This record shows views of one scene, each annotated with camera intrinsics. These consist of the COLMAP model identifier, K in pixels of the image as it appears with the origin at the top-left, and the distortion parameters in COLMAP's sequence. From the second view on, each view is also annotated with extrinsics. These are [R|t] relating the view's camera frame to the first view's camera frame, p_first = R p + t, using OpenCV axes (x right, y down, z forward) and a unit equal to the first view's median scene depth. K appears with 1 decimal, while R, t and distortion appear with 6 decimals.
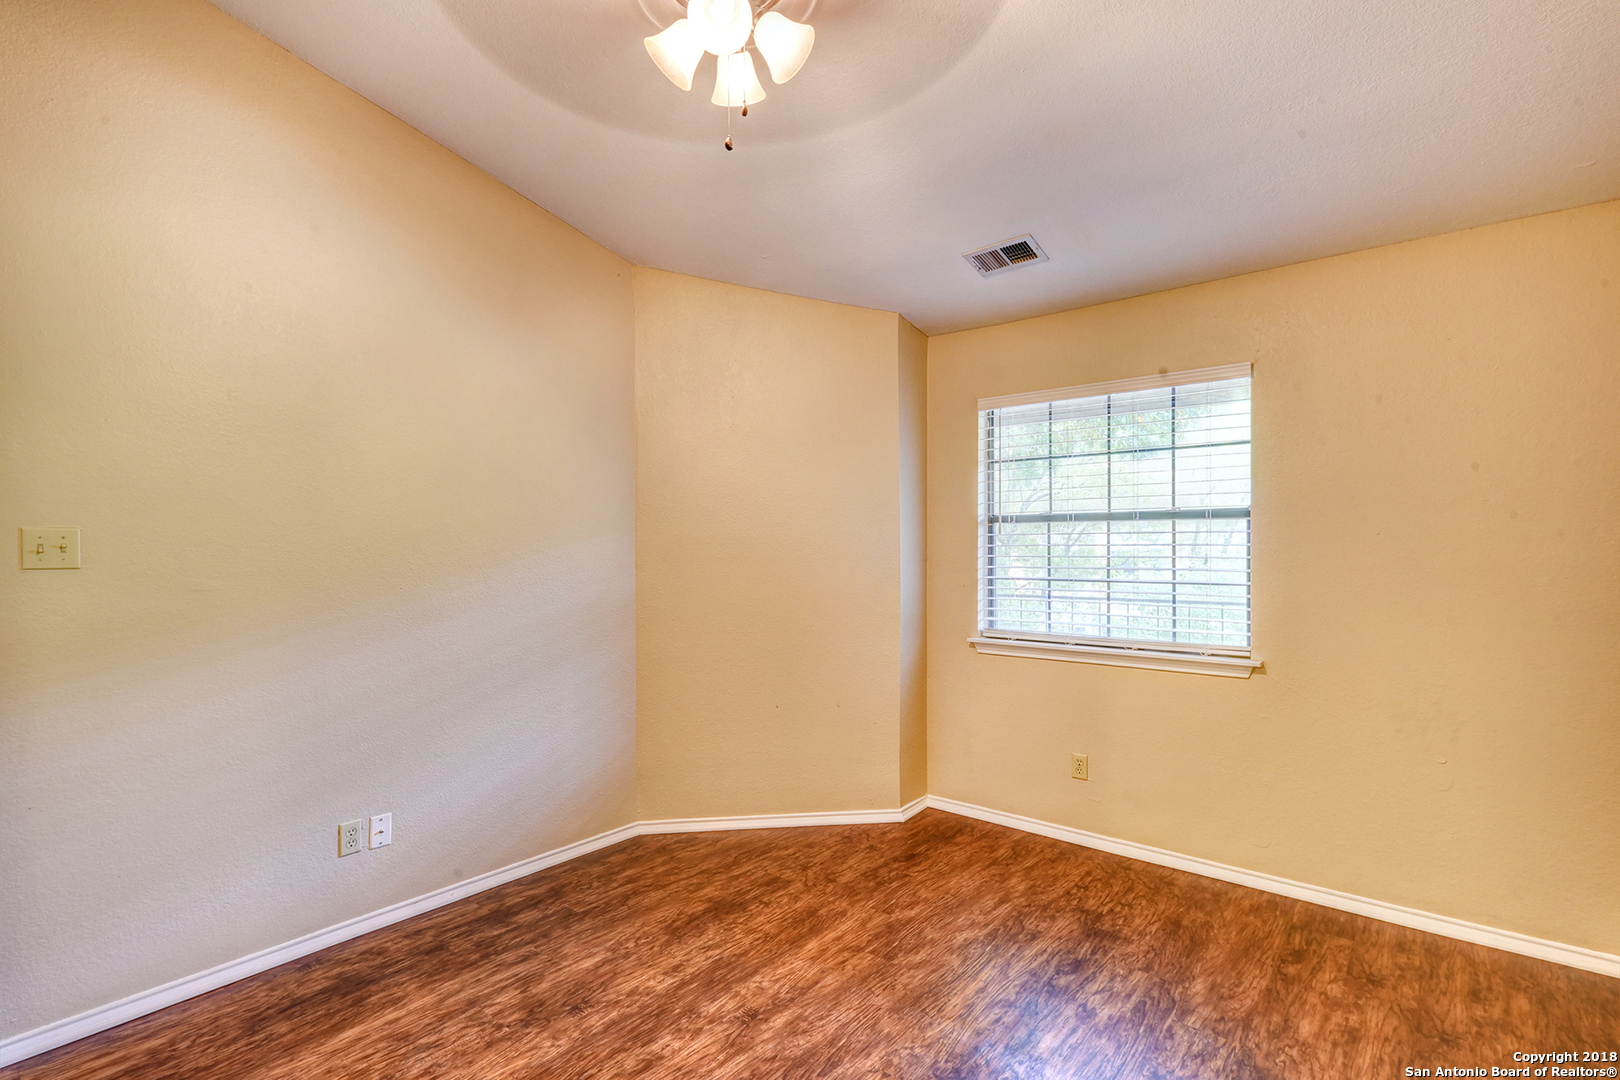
lens RADIAL K [[773.5, 0, 802.2], [0, 773.5, 545.3], [0, 0, 1]] dist [0.018240, -0.003491]
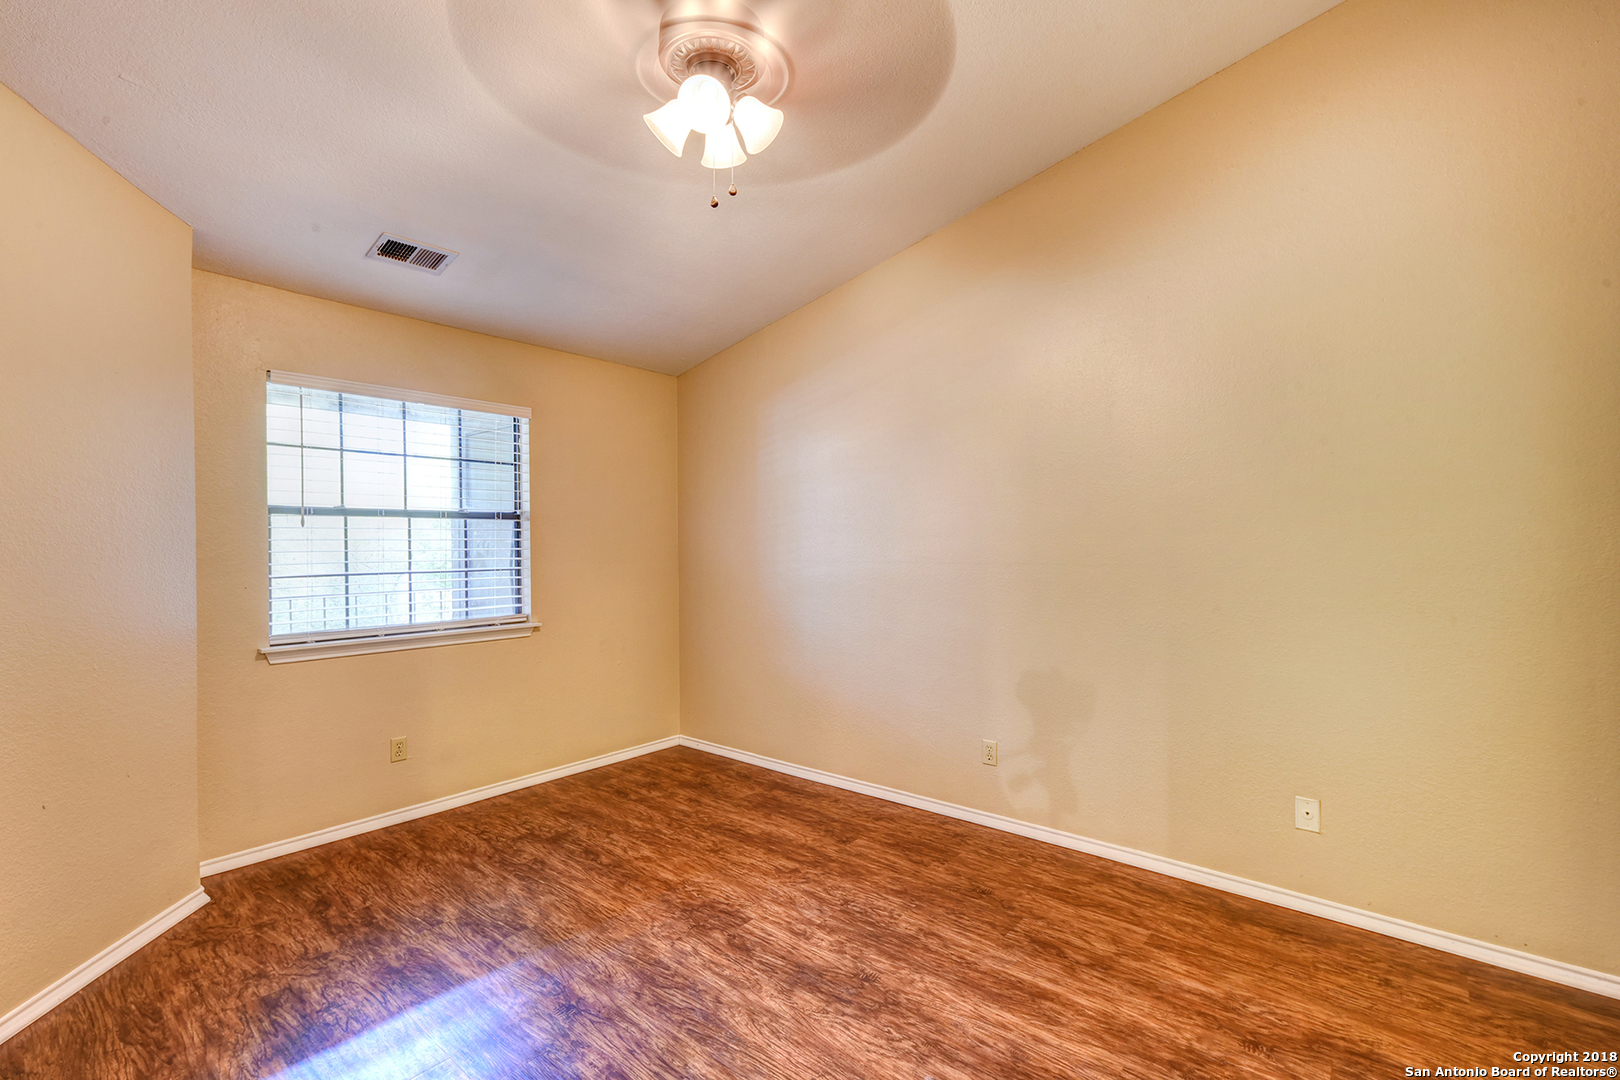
lens RADIAL K [[737.6, 0, 808.7], [0, 737.6, 539.7], [0, 0, 1]] dist [0.002356, -0.001090]
pose [[-0.013525, 0.009098, 0.999867, -0.825015], [0.002058, 0.999957, -0.009071, 0.013425], [-0.999906, 0.001935, -0.013543, 0.574049]]
